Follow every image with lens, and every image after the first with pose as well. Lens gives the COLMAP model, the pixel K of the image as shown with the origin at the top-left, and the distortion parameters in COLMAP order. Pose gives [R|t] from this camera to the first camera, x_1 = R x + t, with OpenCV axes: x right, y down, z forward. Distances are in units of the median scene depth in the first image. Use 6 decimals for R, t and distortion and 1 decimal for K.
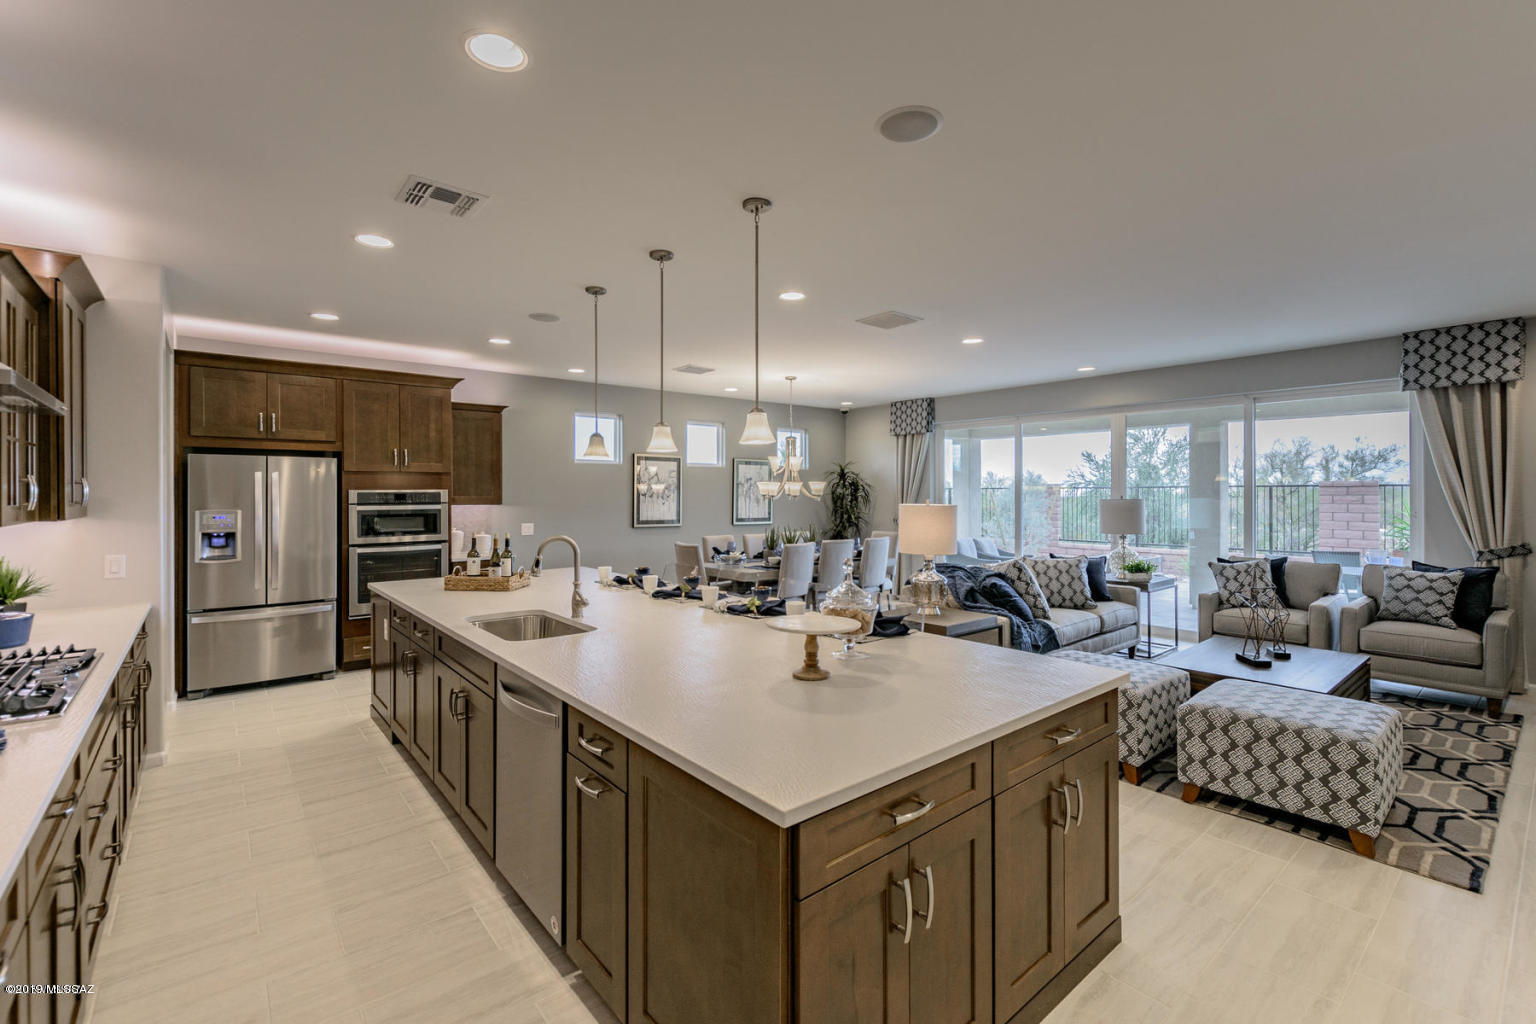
lens RADIAL K [[666.4, 0, 768.9], [0, 666.4, 492.1], [0, 0, 1]] dist [0.003123, 0.000394]
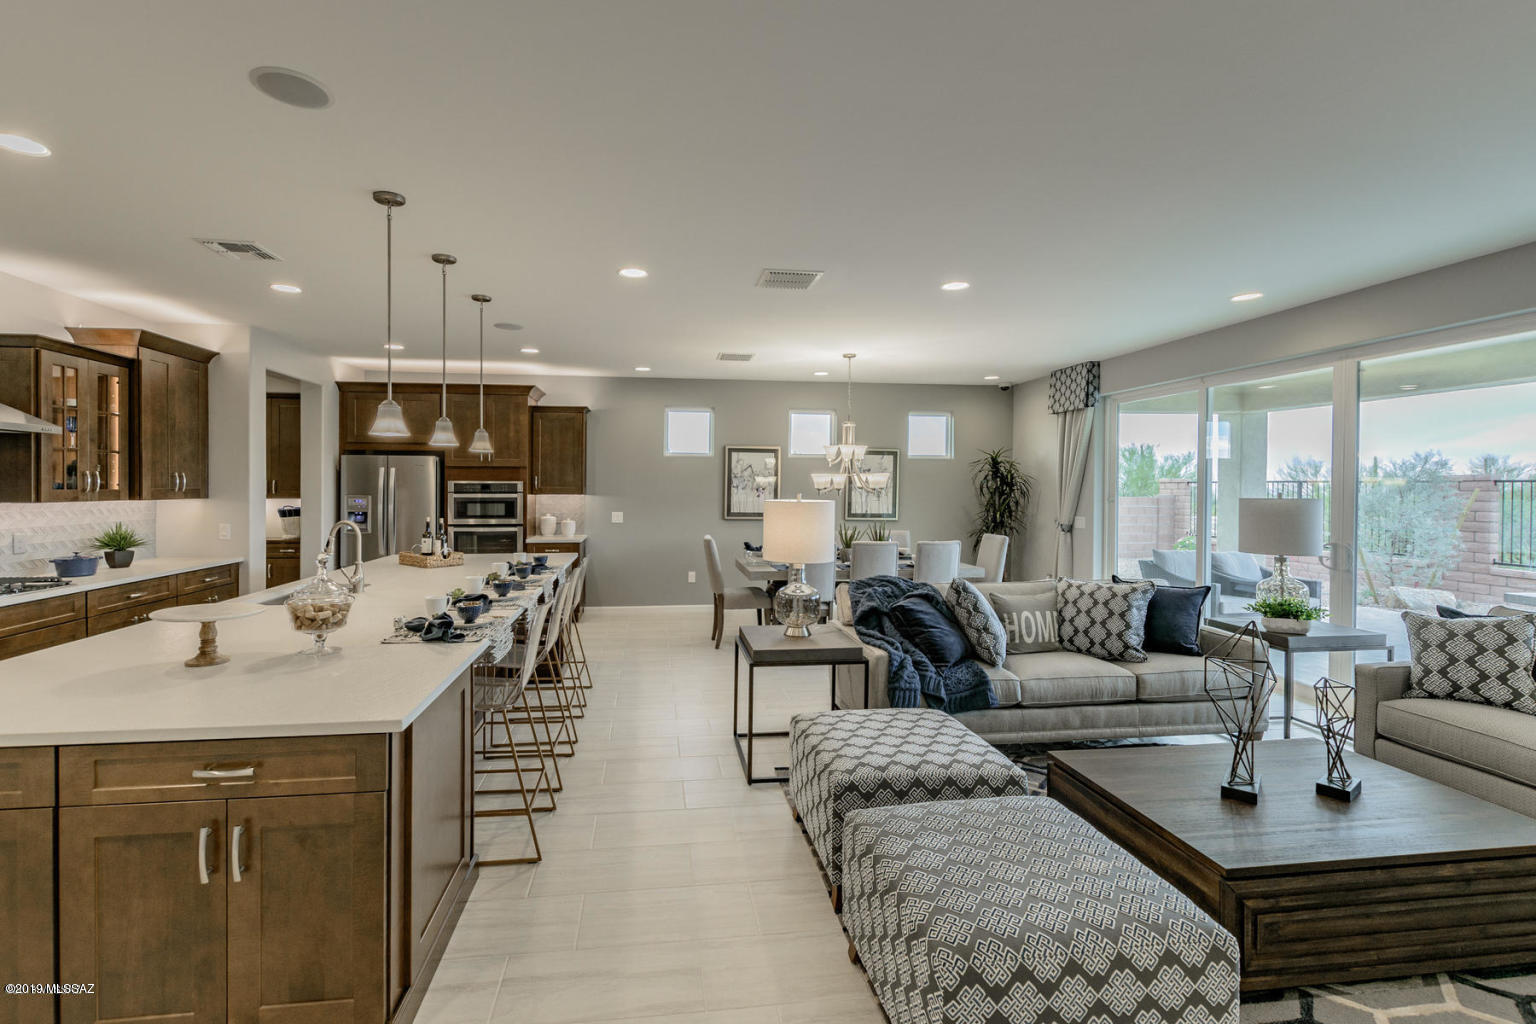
lens RADIAL K [[667.6, 0, 741.9], [0, 667.6, 492.7], [0, 0, 1]] dist [-0.000578, -0.000132]
pose [[0.843945, 0.011111, -0.536314, 0.447236], [-0.004715, 0.999900, 0.013296, -0.000644], [0.536409, -0.008692, 0.843914, 0.203874]]
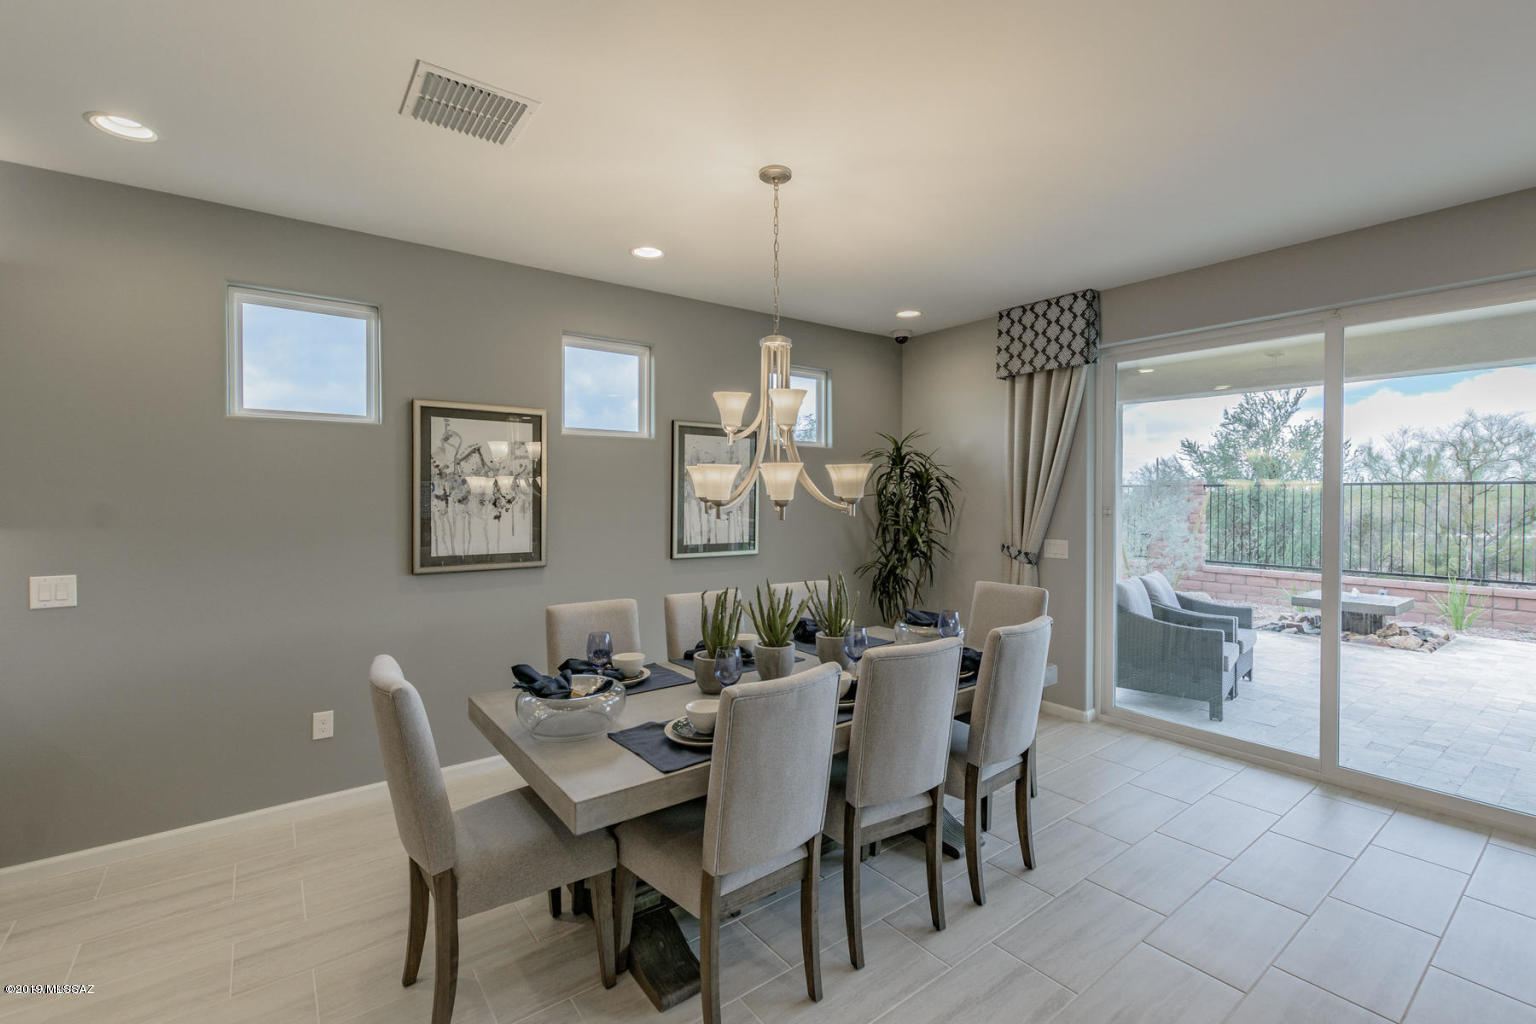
lens RADIAL K [[665.9, 0, 763.9], [0, 665.9, 505.8], [0, 0, 1]] dist [0.003018, 0.000221]
pose [[0.998480, 0.001606, -0.055098, 0.053483], [-0.000432, 0.999773, 0.021307, 0.000596], [0.055119, -0.021250, 0.998254, 0.733119]]
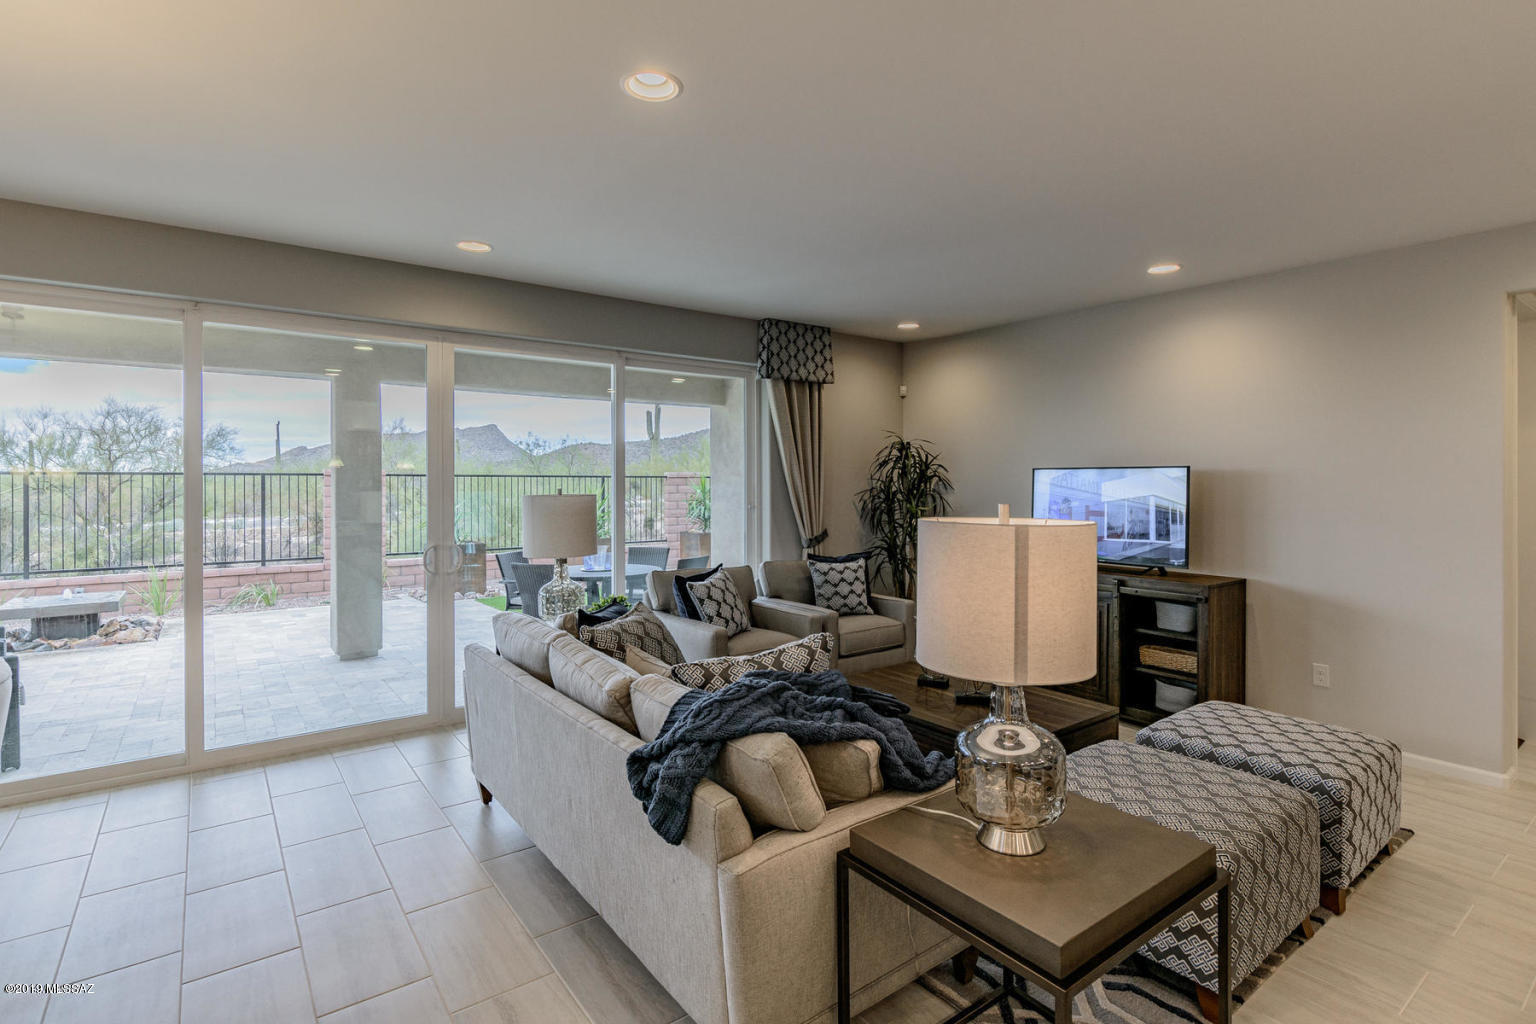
lens RADIAL K [[754.0, 0, 765.8], [0, 754.0, 491.6], [0, 0, 1]] dist [-0.003000, -0.000387]
pose [[0.054385, -0.006807, 0.998497, -0.109916], [-0.005273, 0.999961, 0.007104, 0.002910], [-0.998506, -0.005651, 0.054347, 0.804700]]
